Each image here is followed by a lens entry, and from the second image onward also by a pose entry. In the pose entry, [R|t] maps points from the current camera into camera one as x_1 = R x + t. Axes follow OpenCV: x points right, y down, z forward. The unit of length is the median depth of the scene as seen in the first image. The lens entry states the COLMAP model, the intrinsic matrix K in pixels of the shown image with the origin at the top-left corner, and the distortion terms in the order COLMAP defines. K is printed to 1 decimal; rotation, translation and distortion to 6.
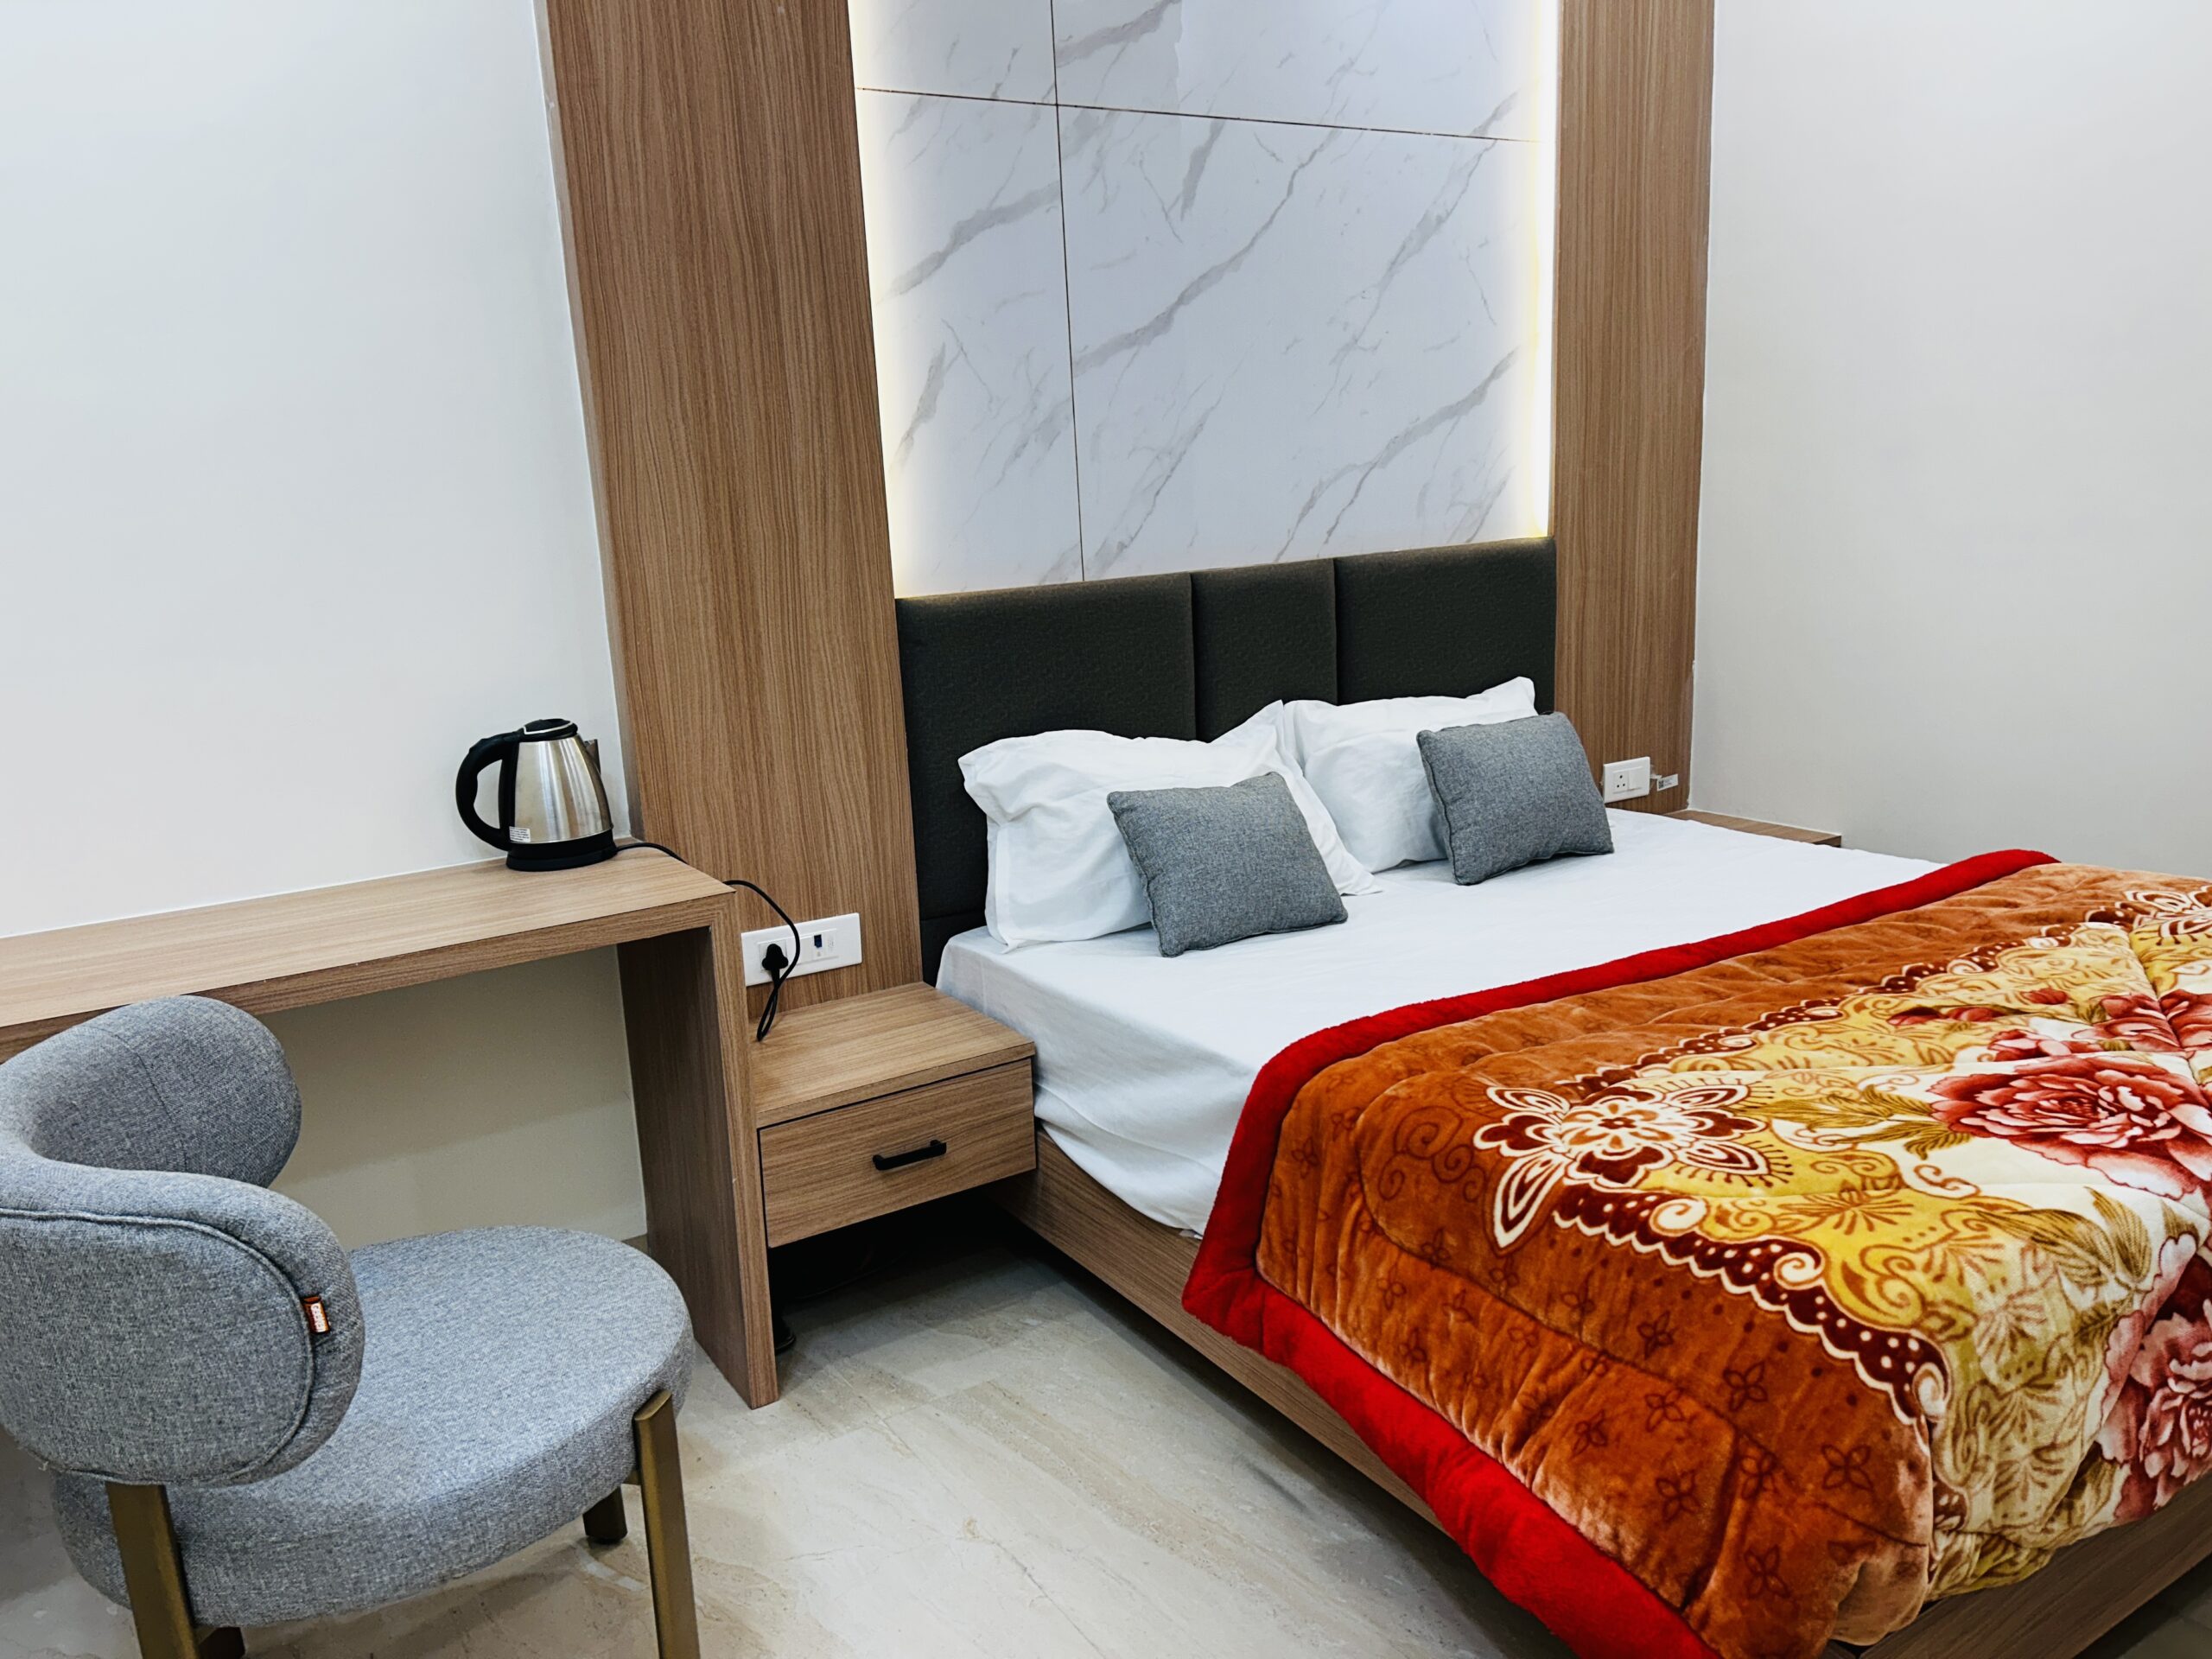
lens RADIAL K [[1668.1, 0, 1110.3], [0, 1668.1, 845.0], [0, 0, 1]] dist [0.004076, -0.011536]
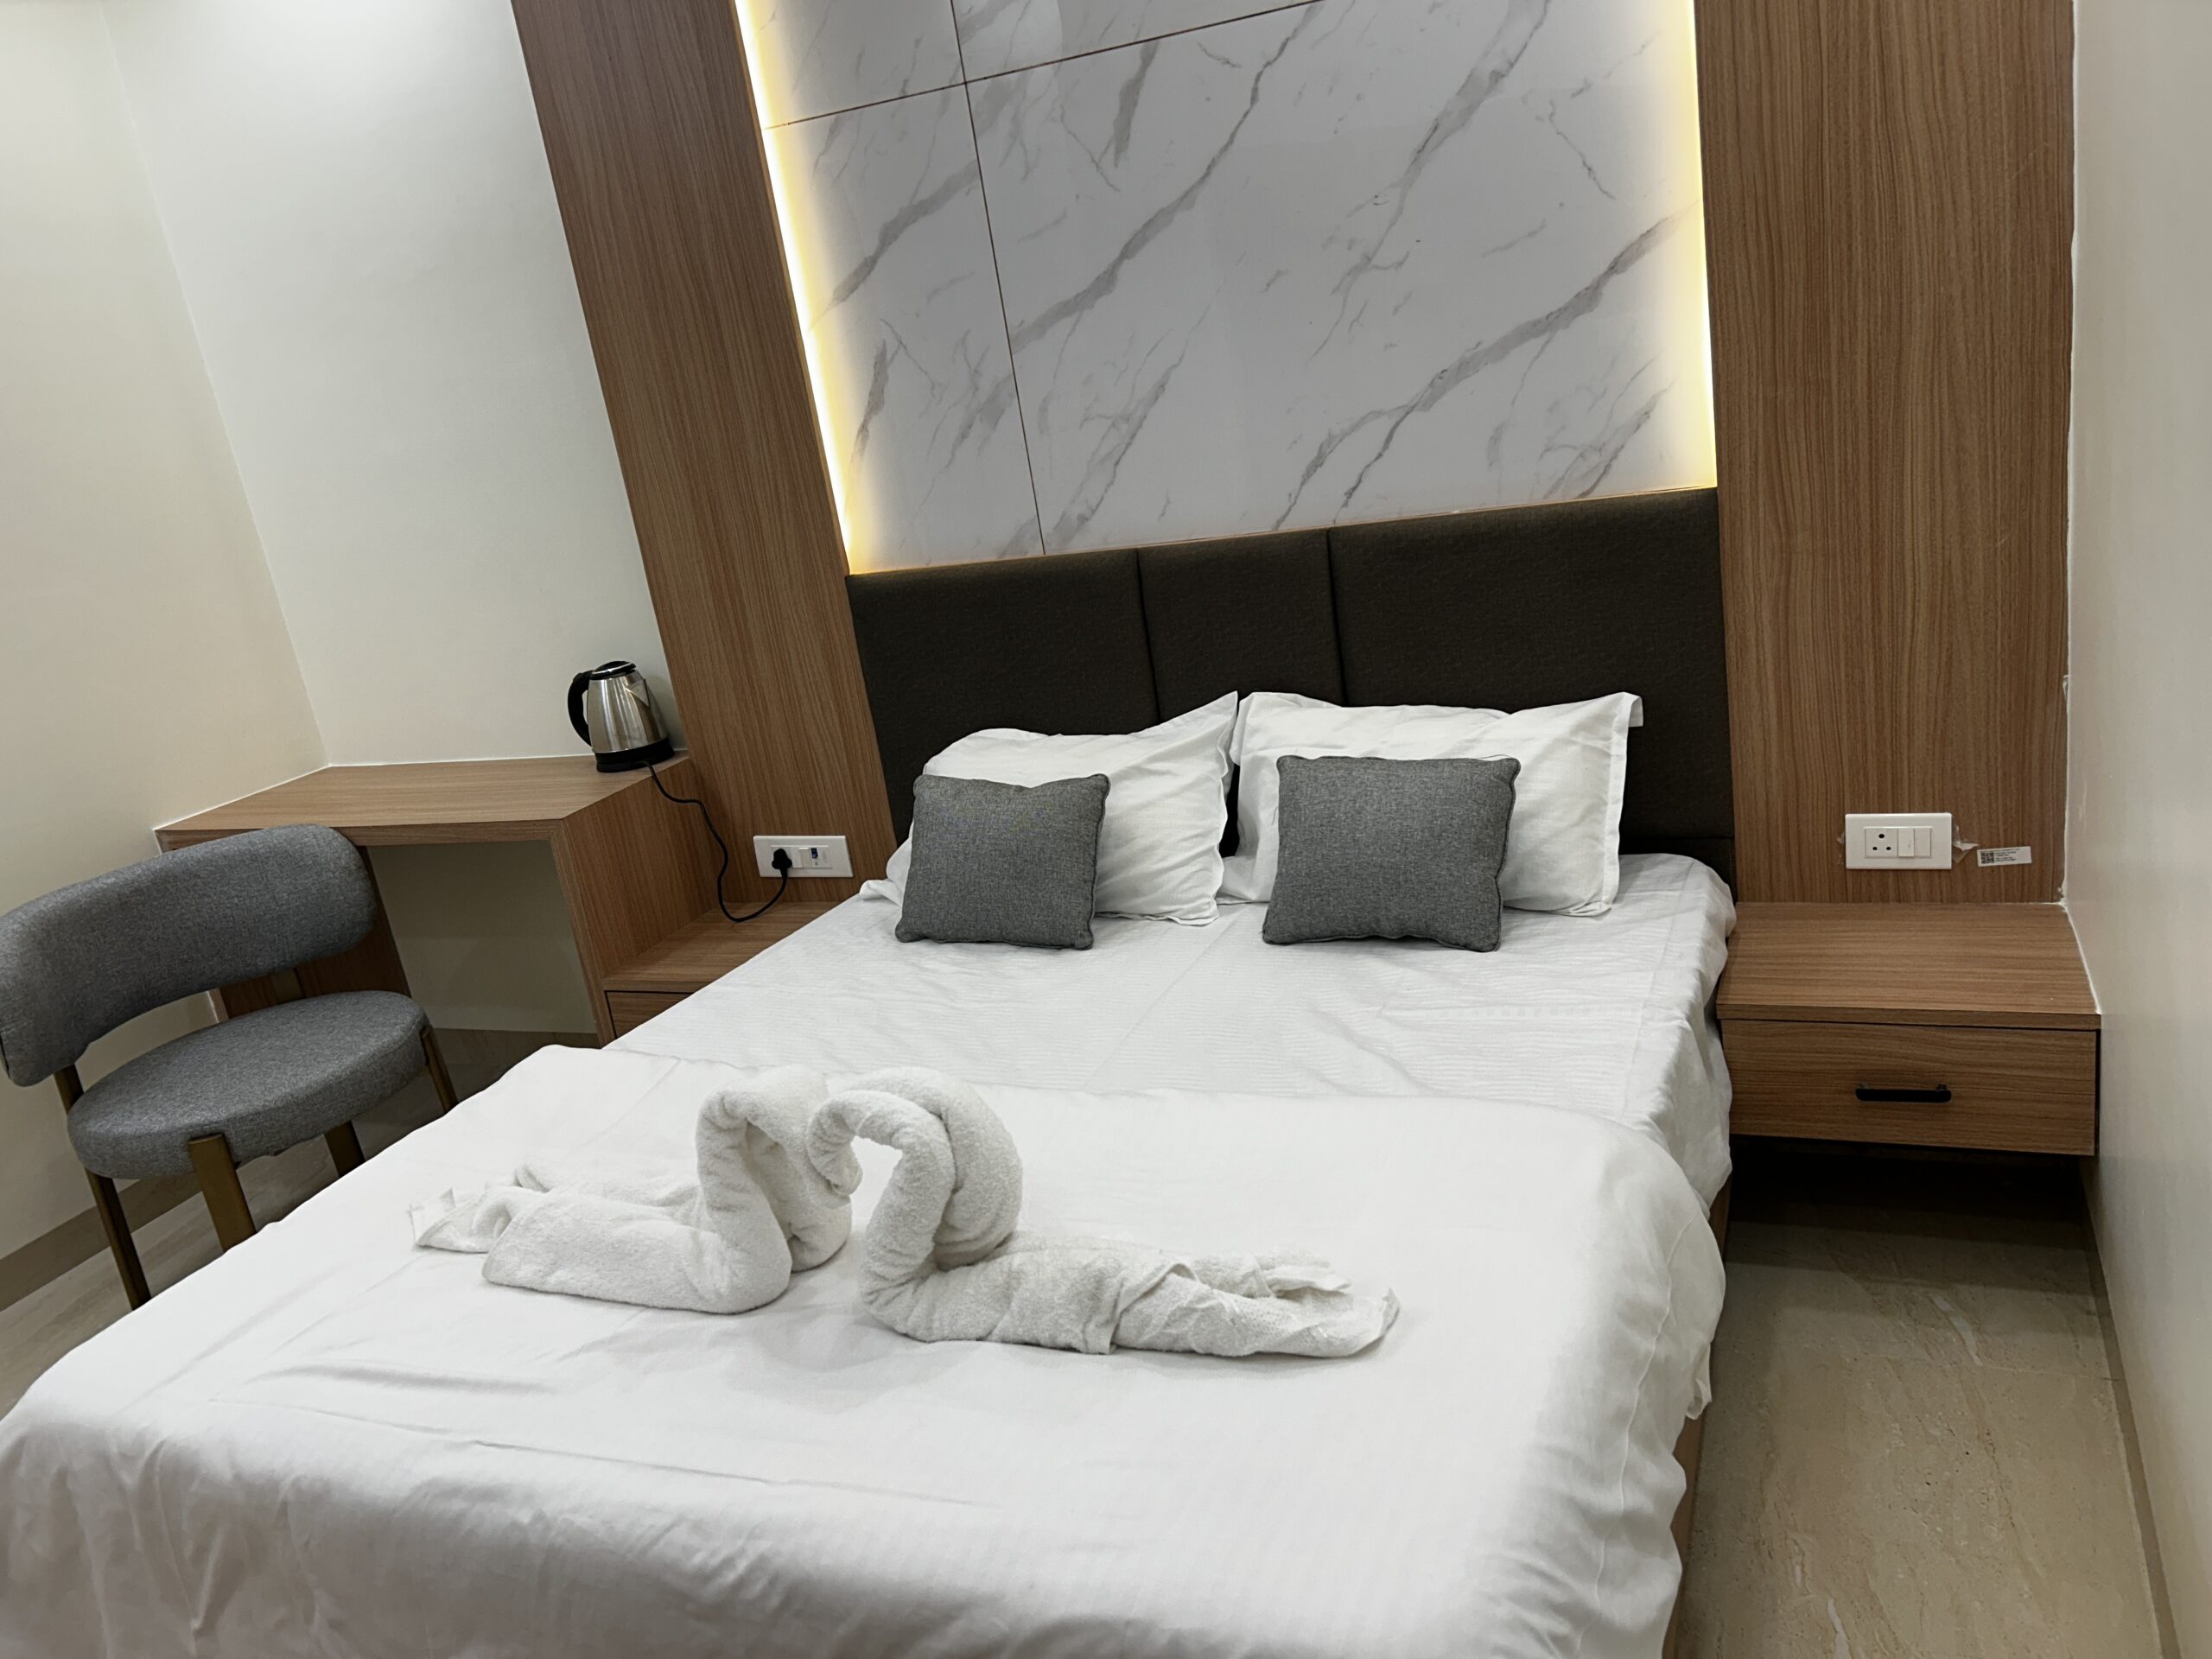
lens RADIAL K [[1668.1, 0, 1105.1], [0, 1668.1, 812.4], [0, 0, 1]] dist [0.004076, -0.011536]
pose [[0.565260, 0.195858, -0.801324, 0.872554], [-0.061002, 0.978670, 0.196173, -0.213303], [0.822654, -0.062007, 0.565151, 0.468994]]
